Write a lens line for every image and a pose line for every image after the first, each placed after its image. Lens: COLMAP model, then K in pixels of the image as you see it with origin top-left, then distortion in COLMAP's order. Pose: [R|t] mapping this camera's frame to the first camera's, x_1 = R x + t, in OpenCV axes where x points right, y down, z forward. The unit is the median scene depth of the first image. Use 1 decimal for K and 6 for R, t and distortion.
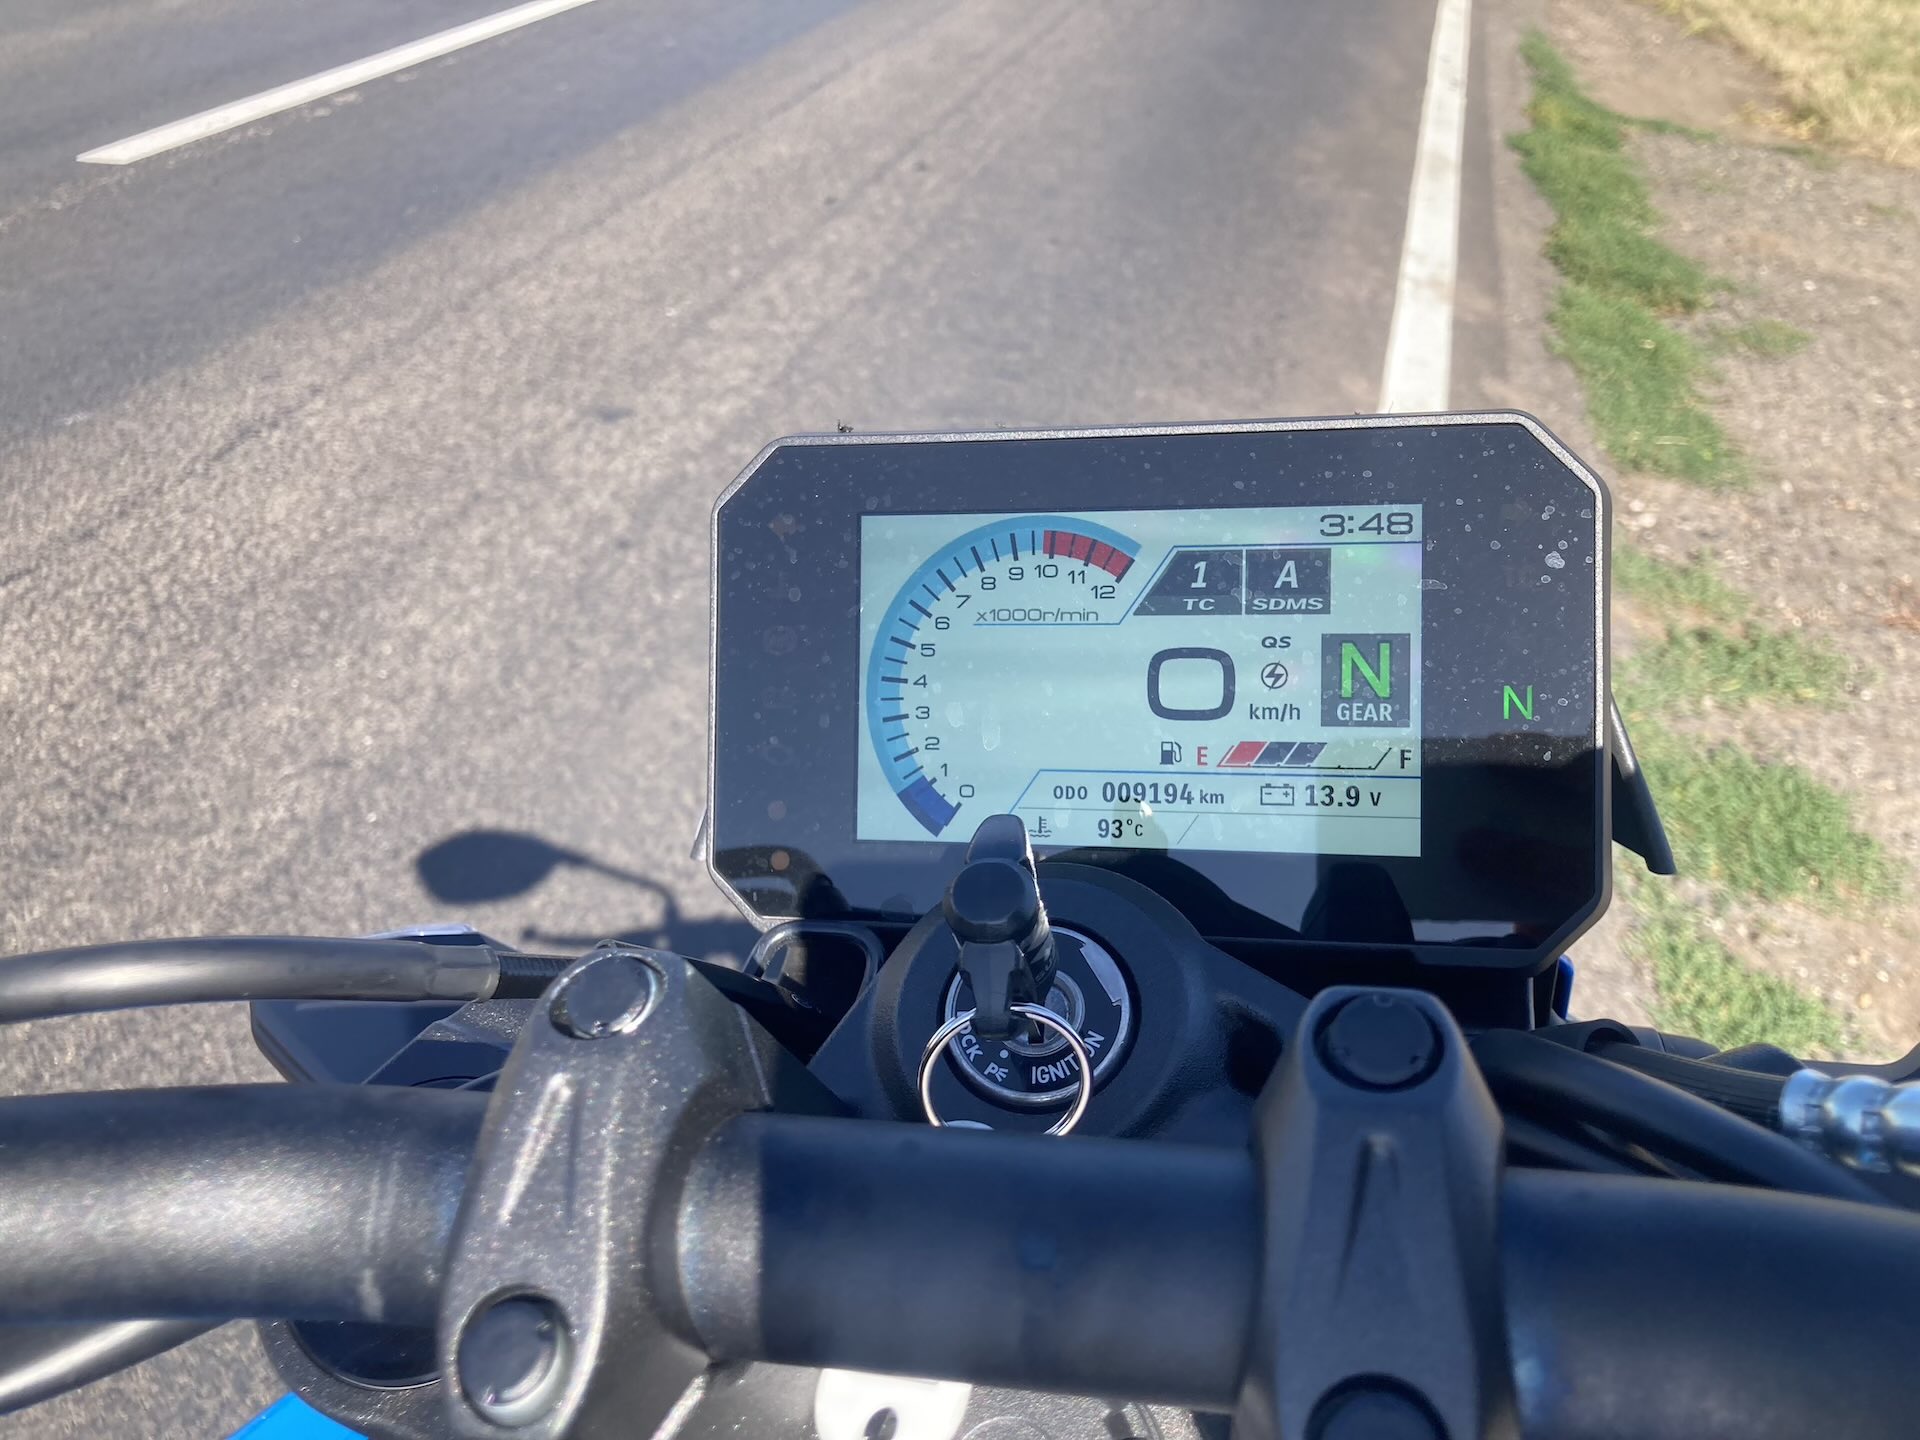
lens RADIAL K [[1682.2, 0, 960.0], [0, 1682.2, 720.0], [0, 0, 1]] dist [0.062537, -0.039975]
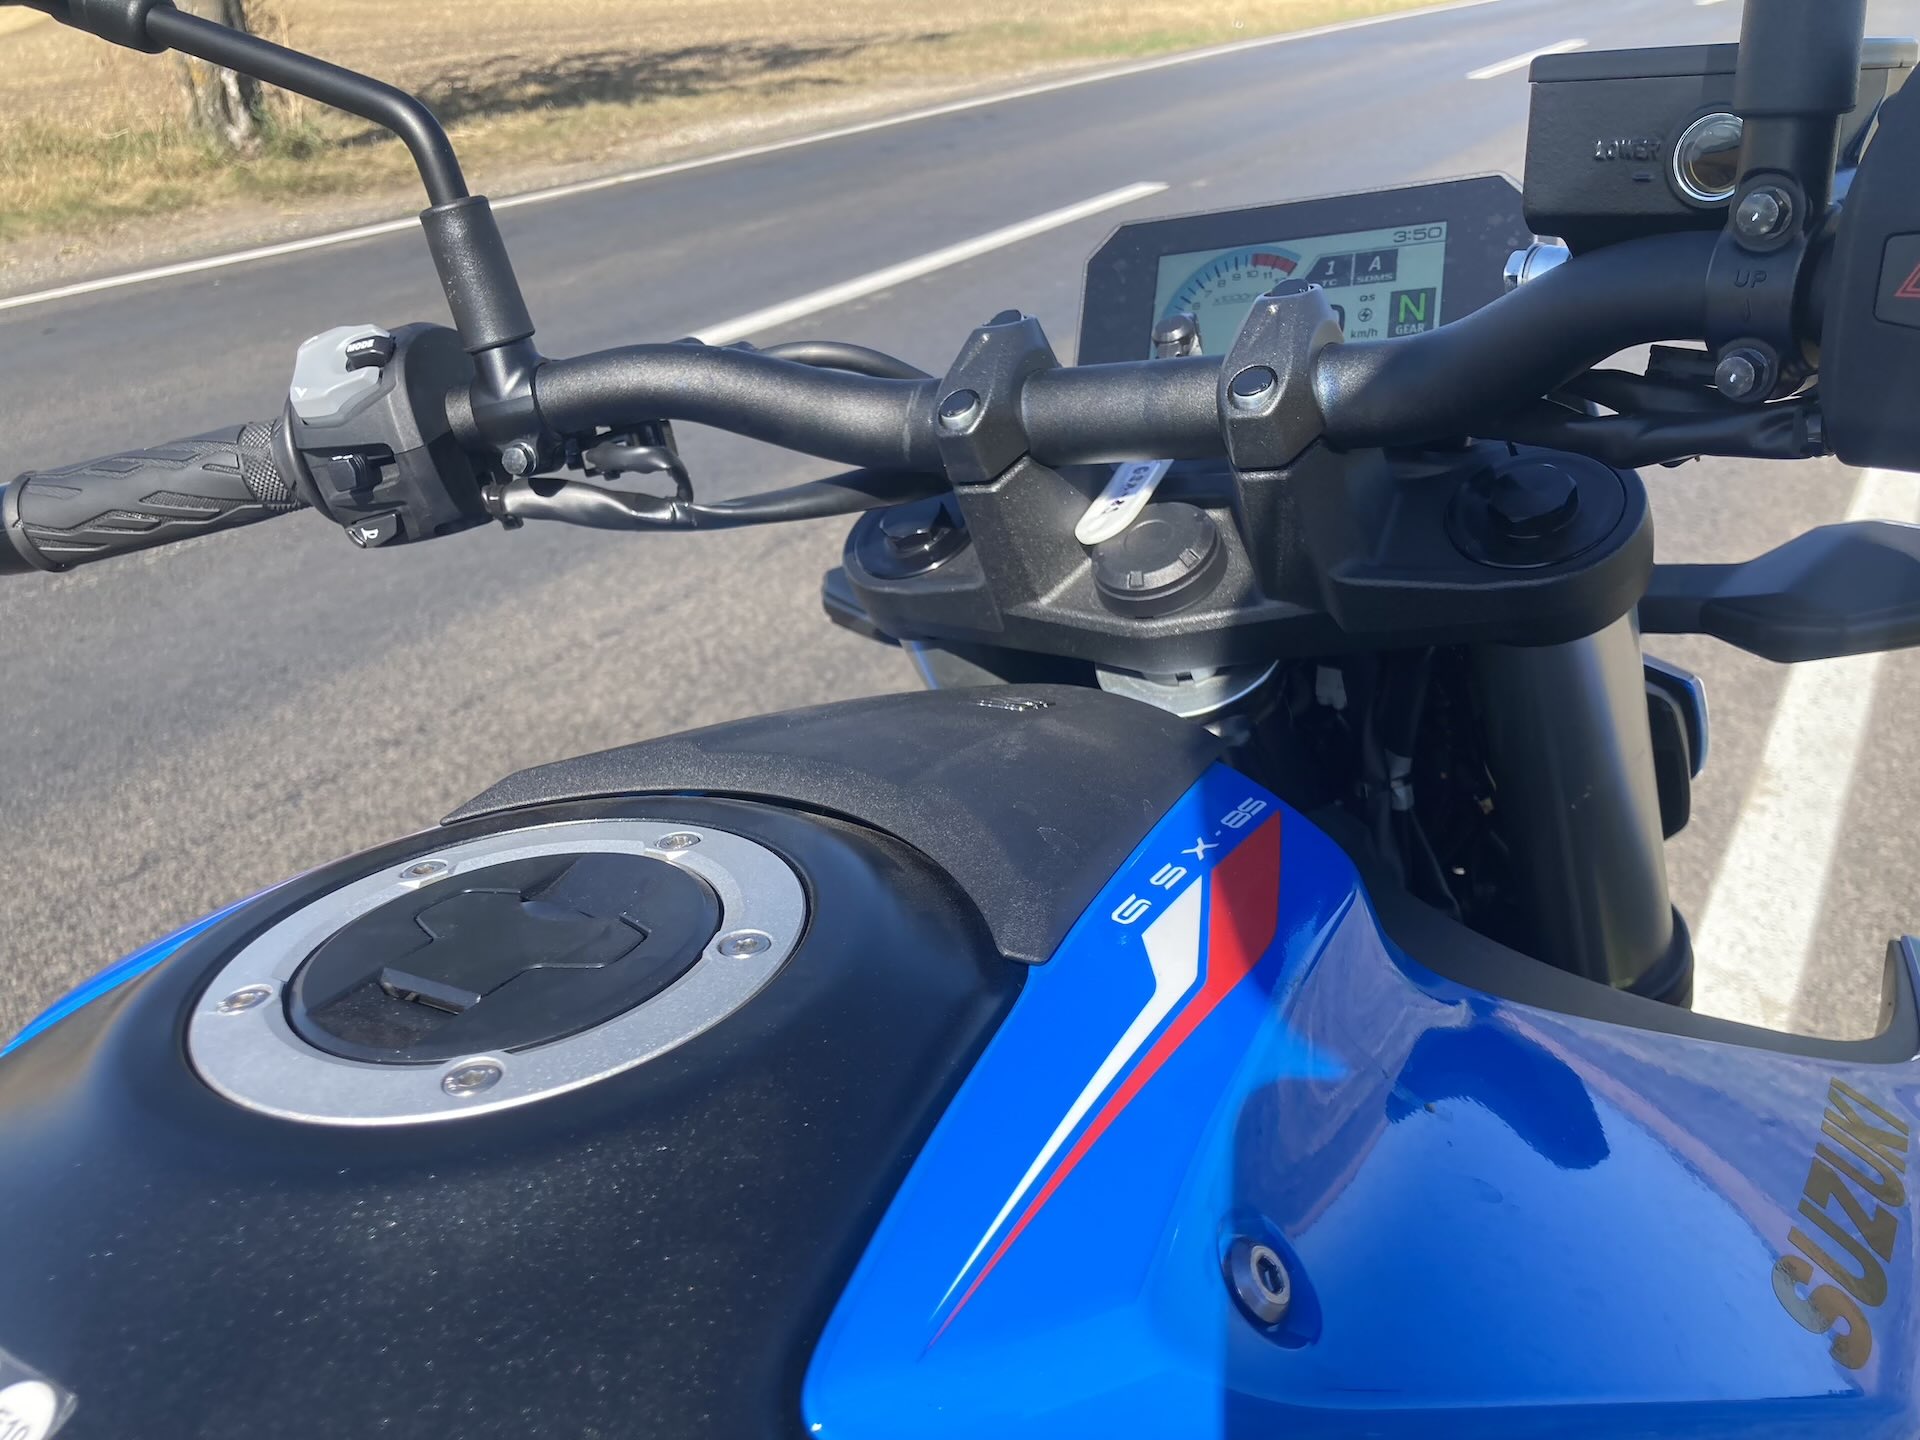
lens RADIAL K [[1682.2, 0, 960.0], [0, 1682.2, 720.0], [0, 0, 1]] dist [0.062537, -0.039975]
pose [[0.961969, 0.050853, -0.268383, 0.041818], [-0.083500, 0.990232, -0.111662, 0.099891], [0.260083, 0.129825, 0.956819, -0.130239]]
